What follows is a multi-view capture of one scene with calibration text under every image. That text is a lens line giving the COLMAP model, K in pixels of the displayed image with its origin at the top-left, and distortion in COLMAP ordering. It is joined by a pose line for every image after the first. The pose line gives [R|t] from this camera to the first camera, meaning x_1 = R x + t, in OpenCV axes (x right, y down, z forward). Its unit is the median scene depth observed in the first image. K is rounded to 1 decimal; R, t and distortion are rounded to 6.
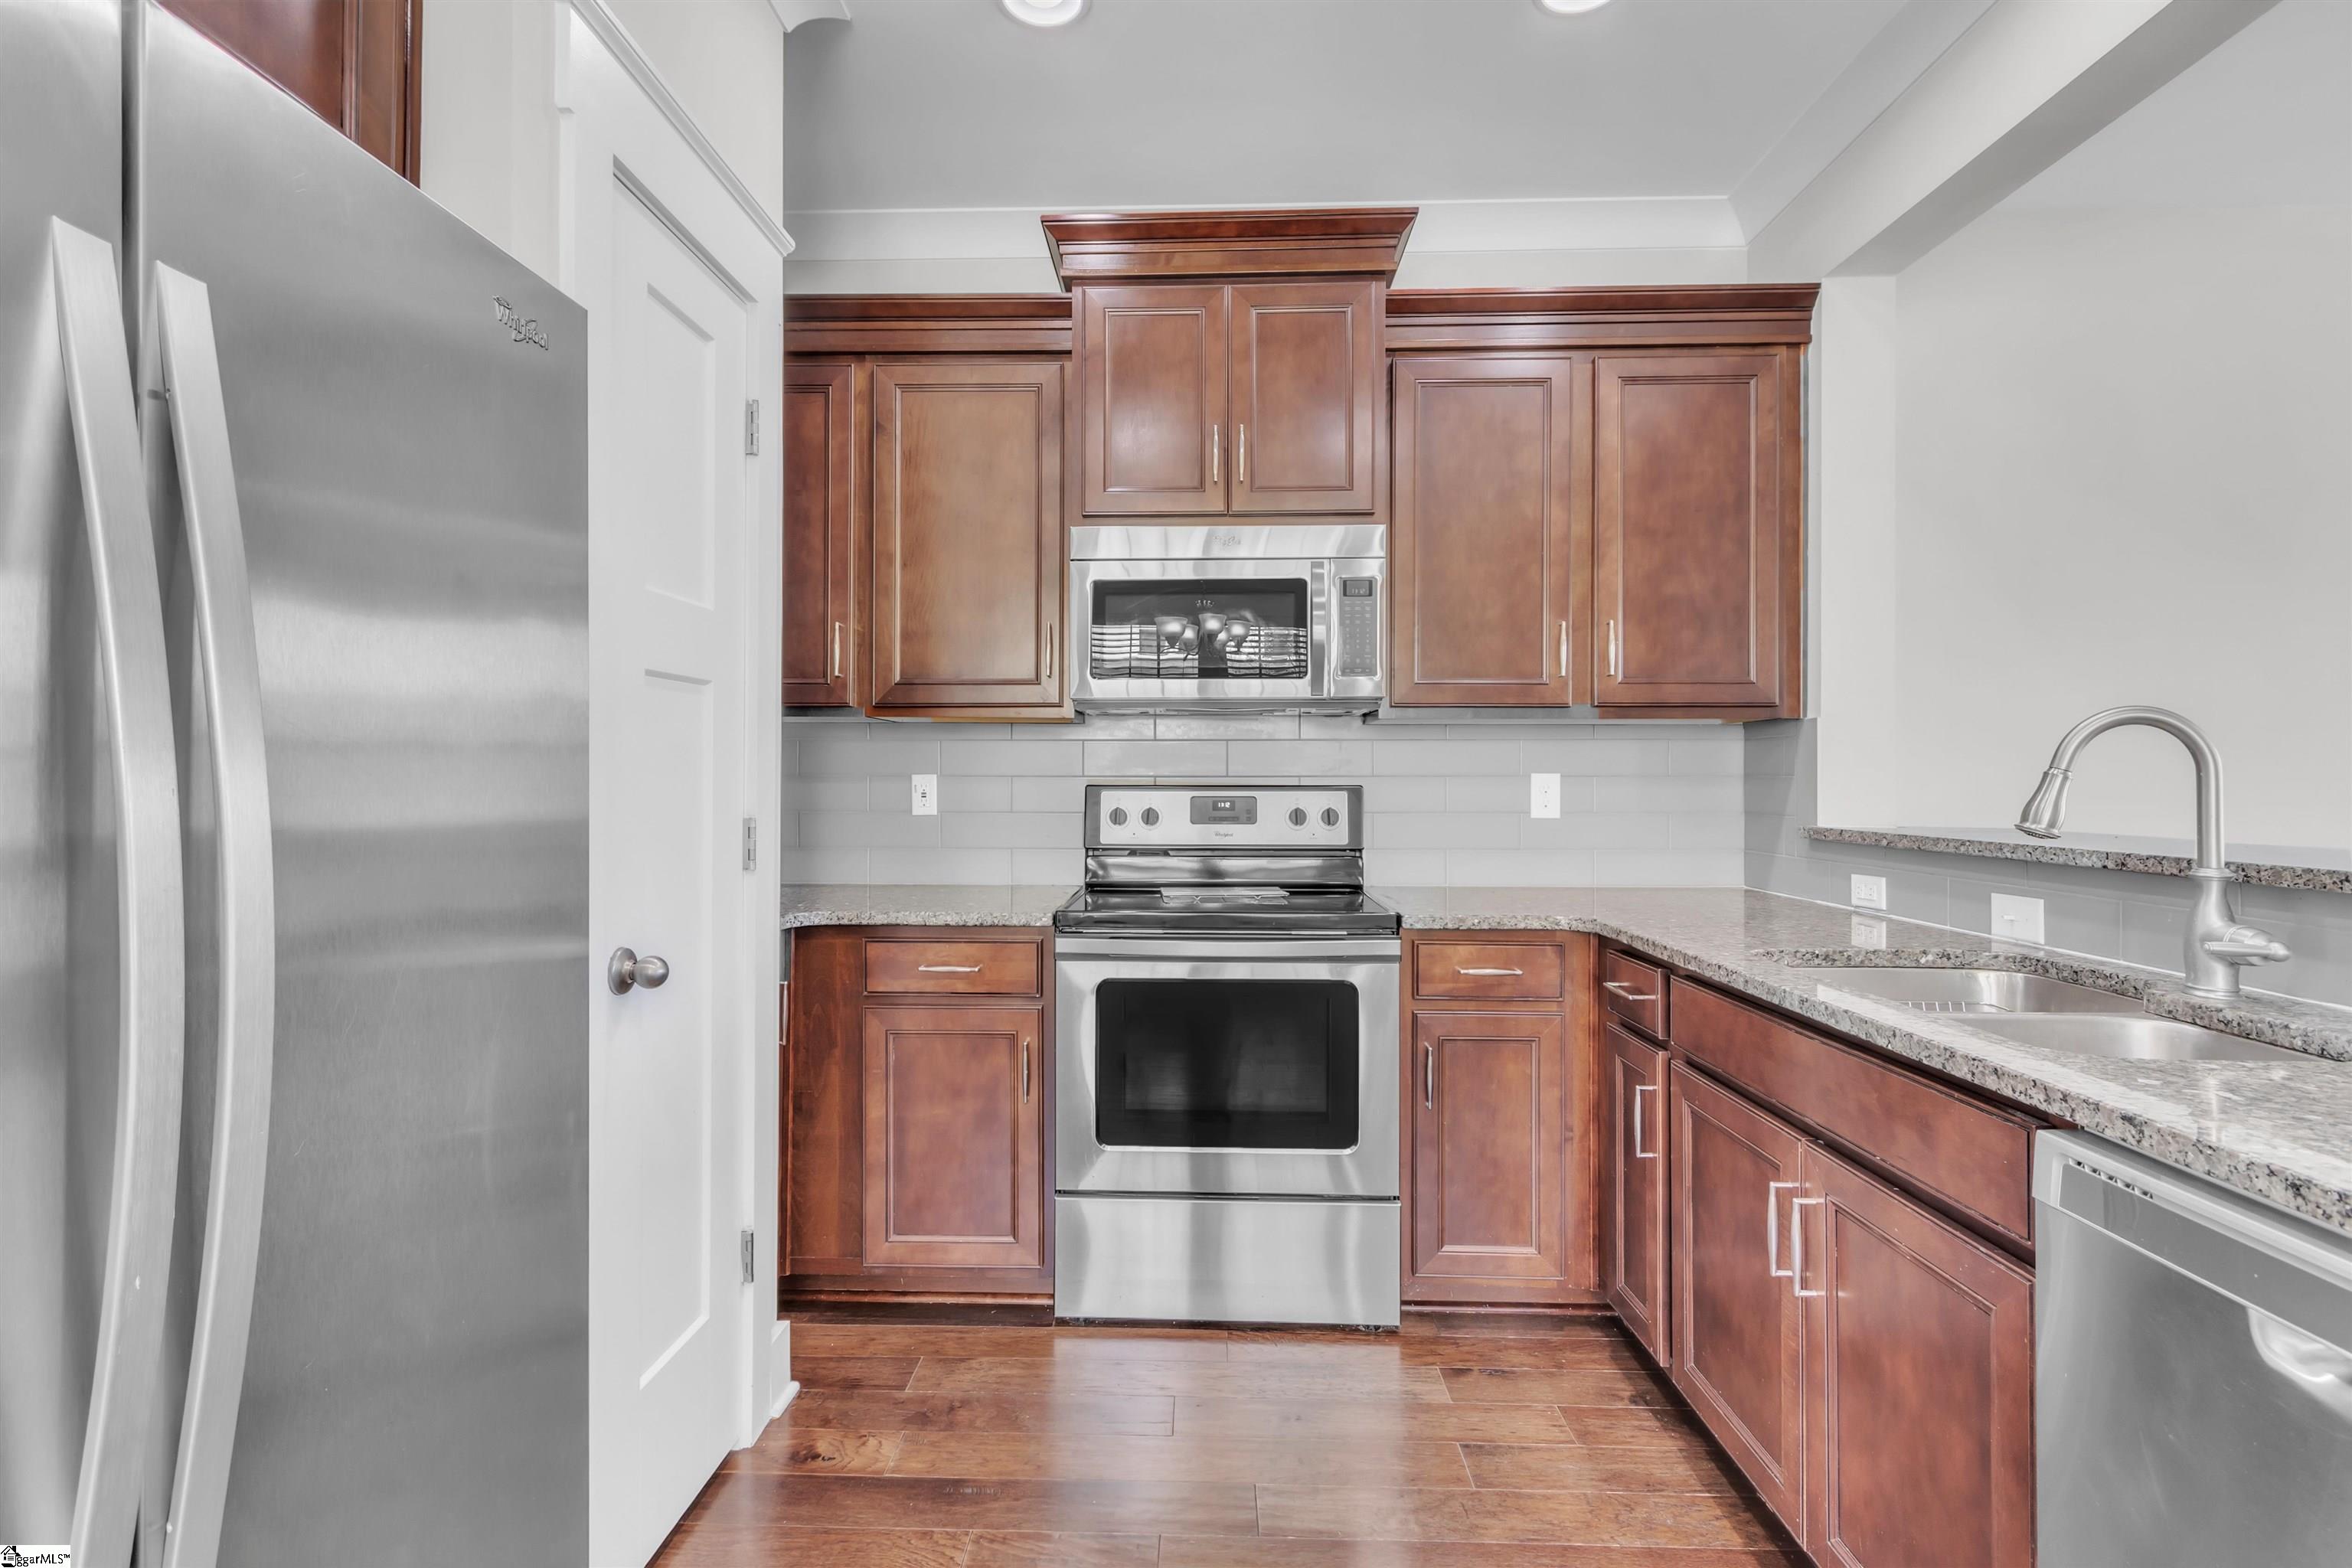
lens RADIAL K [[1075.4, 0, 1169.8], [0, 1075.4, 774.9], [0, 0, 1]] dist [0.003899, -0.000325]
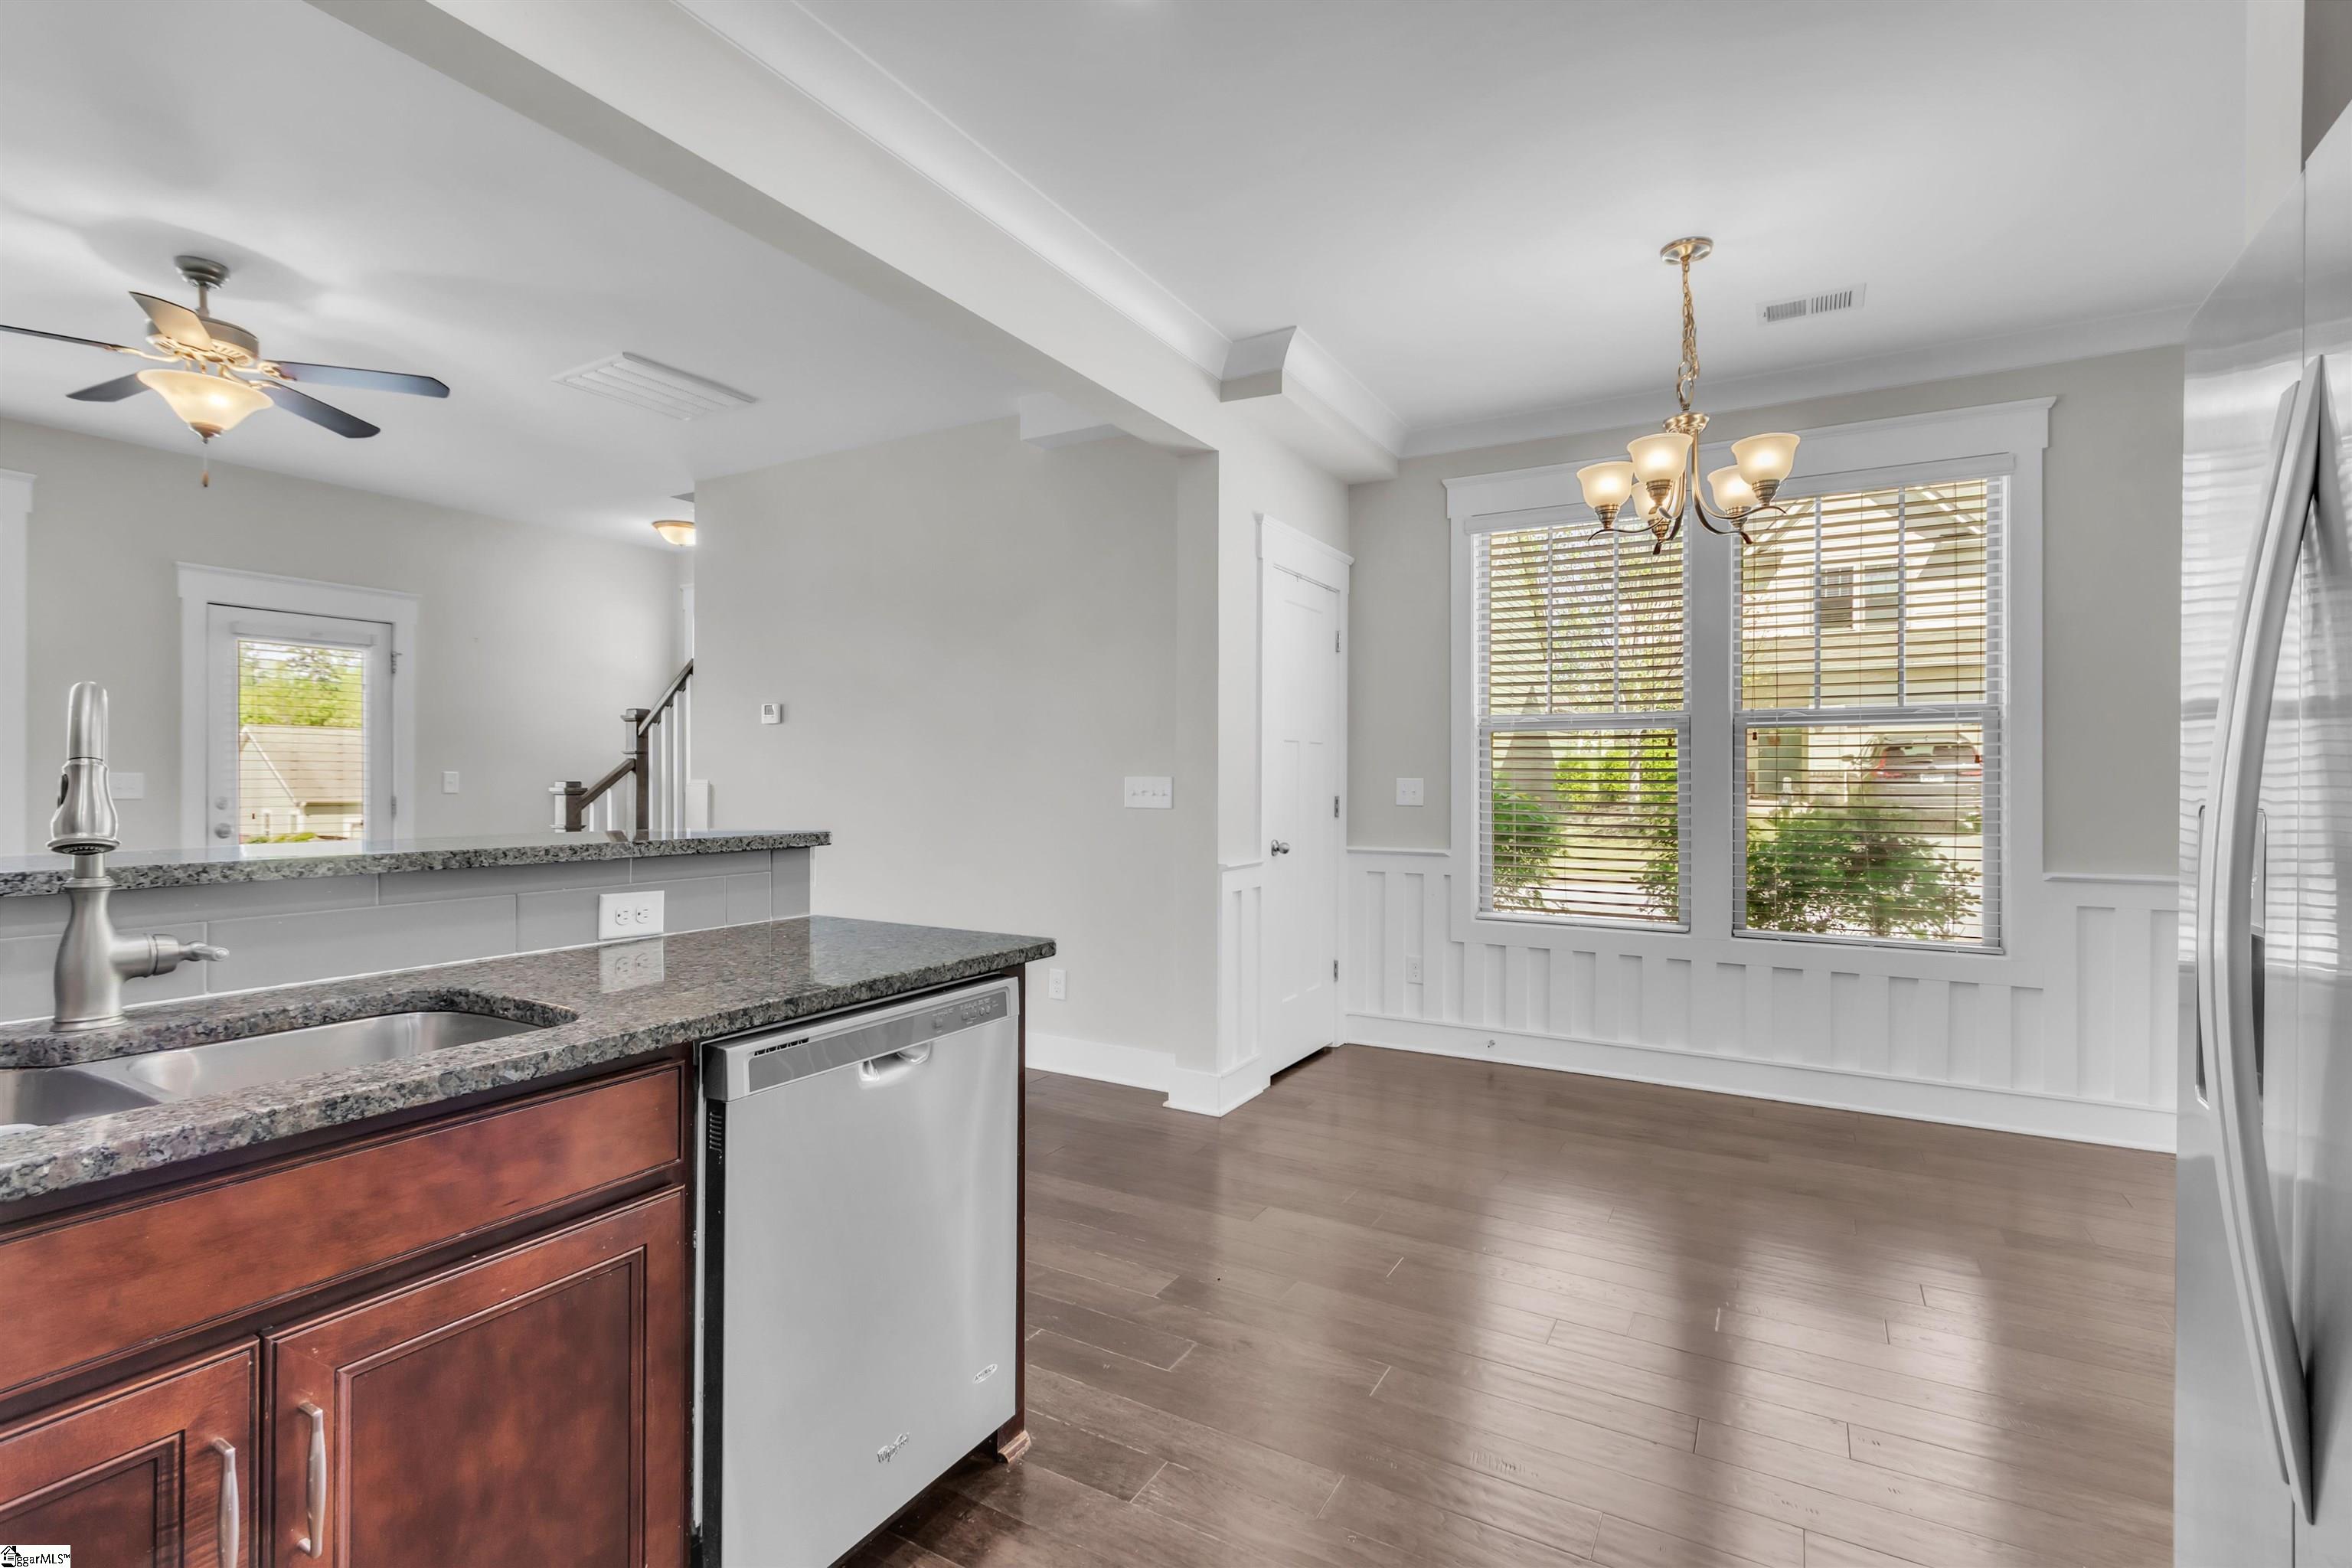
lens RADIAL K [[1075.4, 0, 1169.8], [0, 1075.4, 774.9], [0, 0, 1]] dist [0.003899, -0.000325]
pose [[-0.884229, -0.003649, 0.467040, -0.116148], [-0.007906, 0.999943, -0.007156, 0.003081], [-0.466987, -0.010020, -0.884207, 0.842881]]
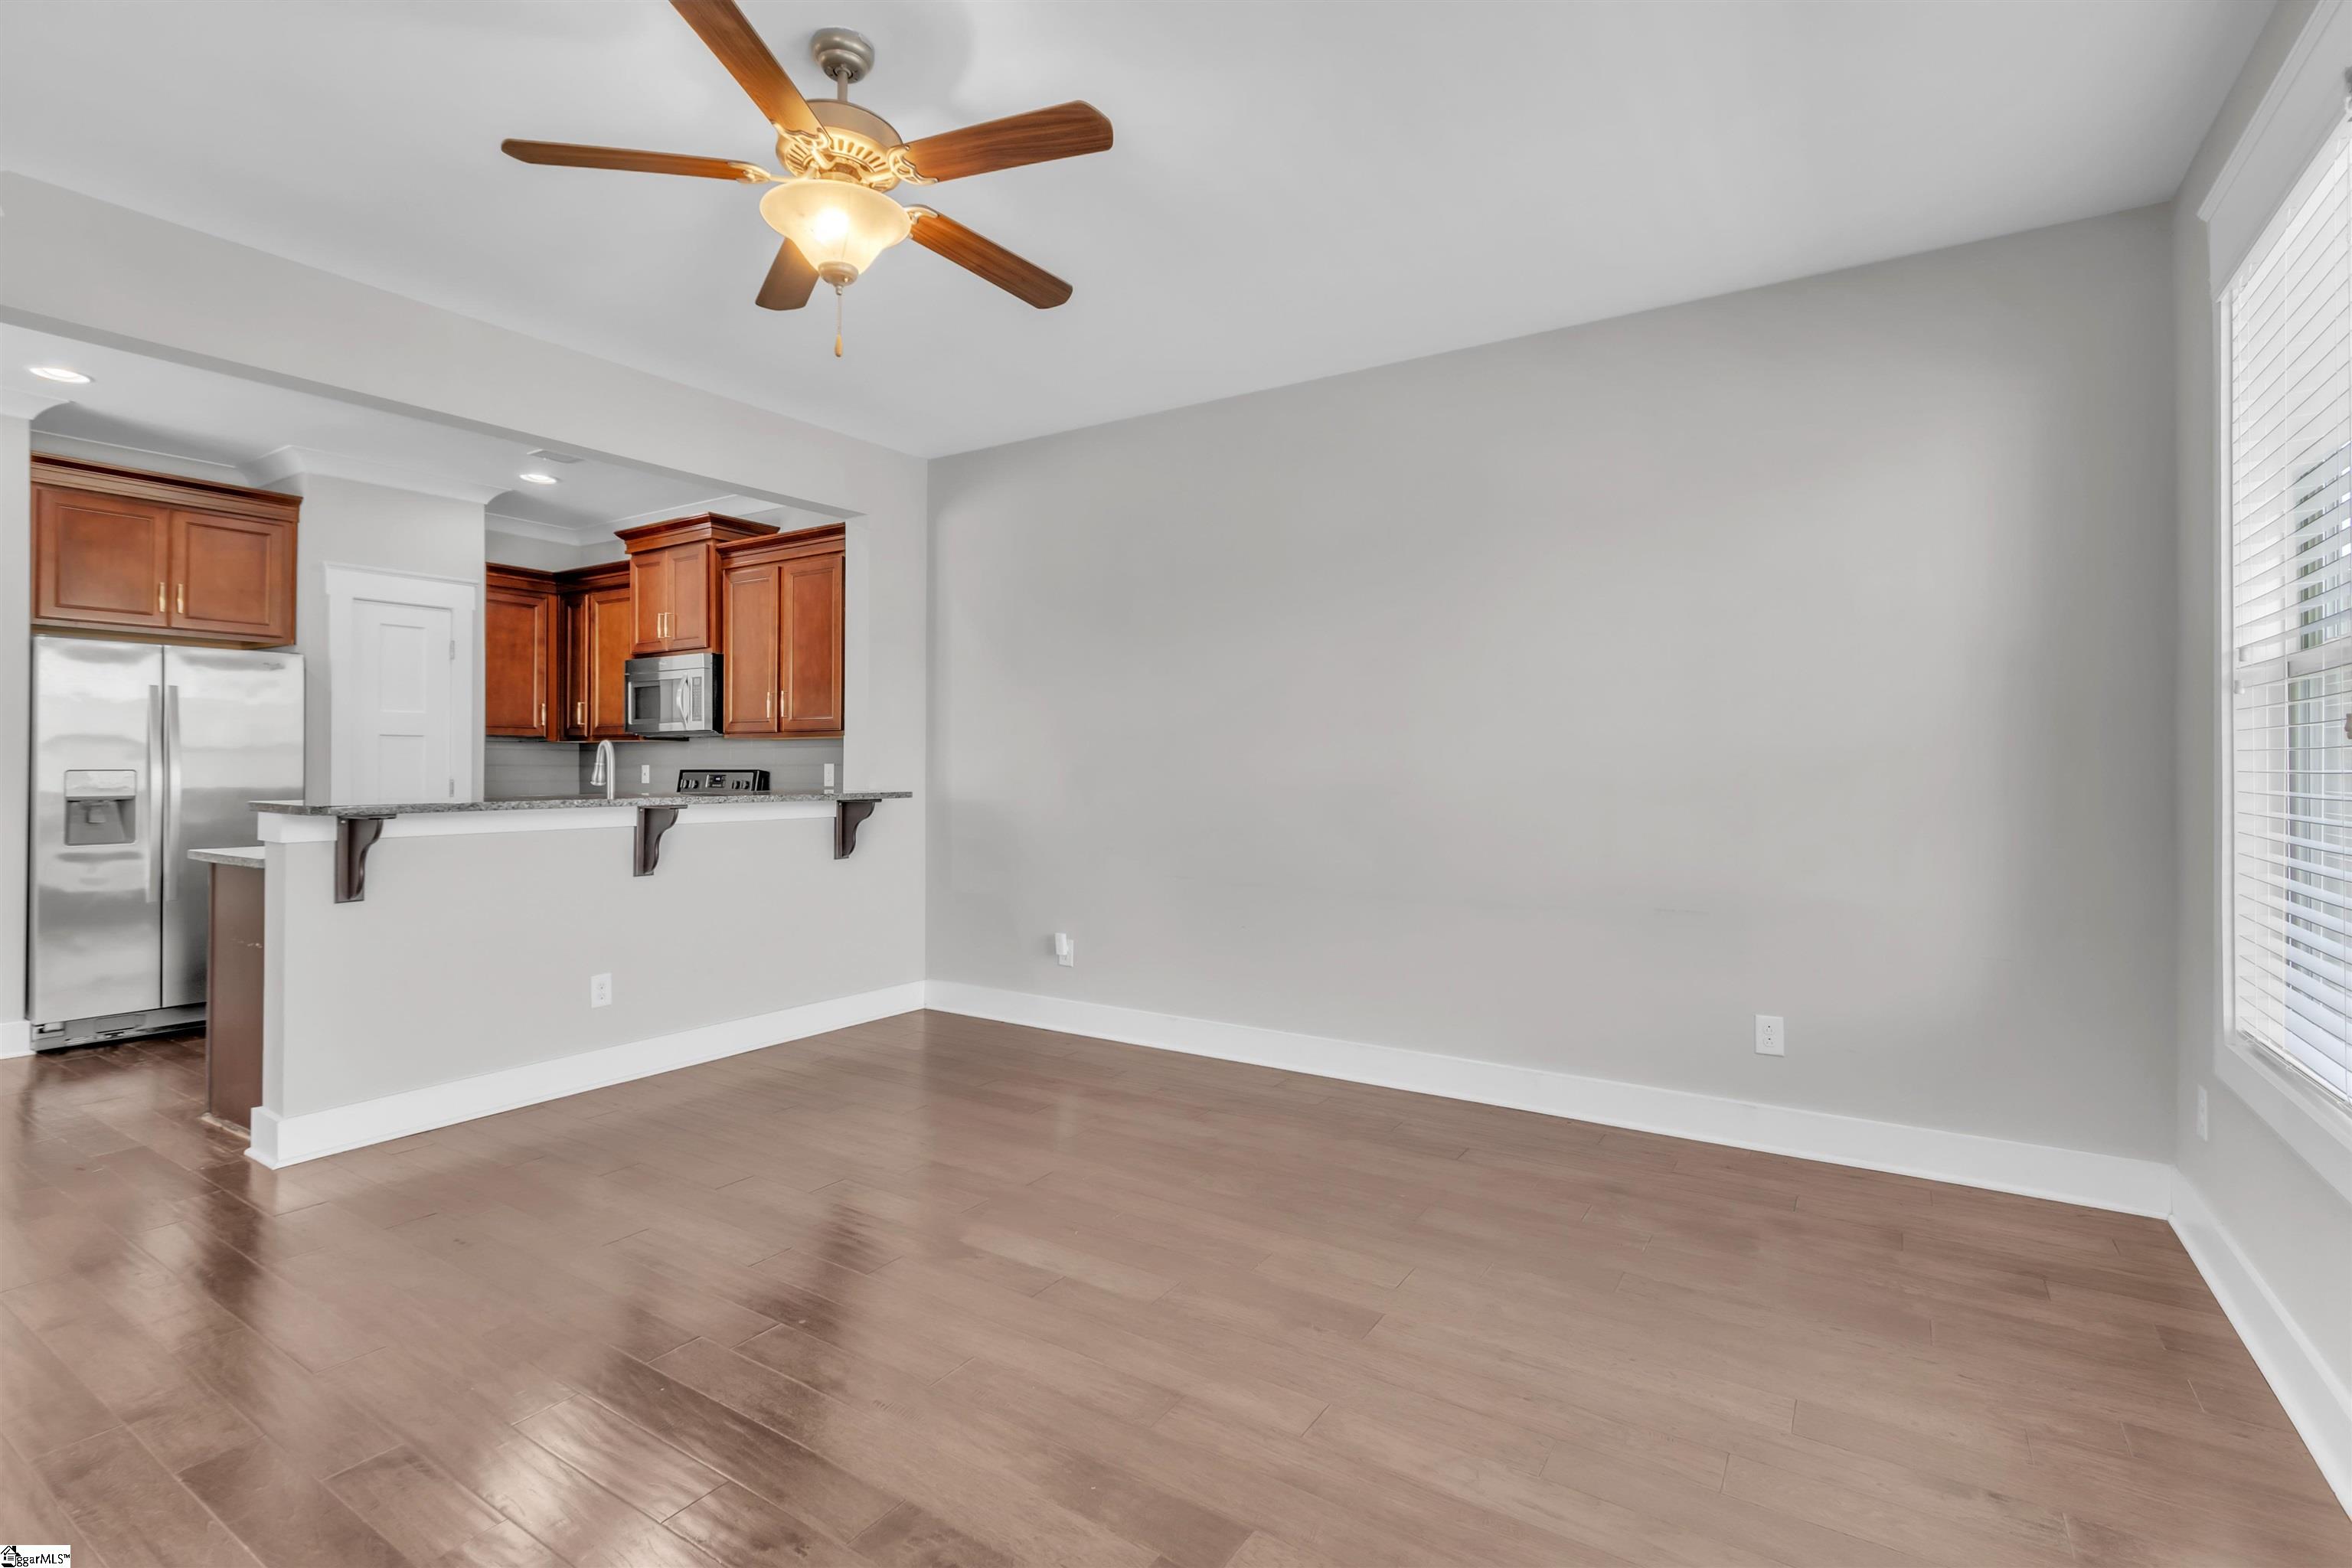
lens RADIAL K [[1100.7, 0, 1170.9], [0, 1100.7, 768.4], [0, 0, 1]] dist [-0.001571, -0.000333]
pose [[0.857145, -0.000031, -0.515075, 2.331636], [0.002805, 0.999985, 0.004608, -0.000893], [0.515067, -0.005395, 0.857133, -0.486090]]
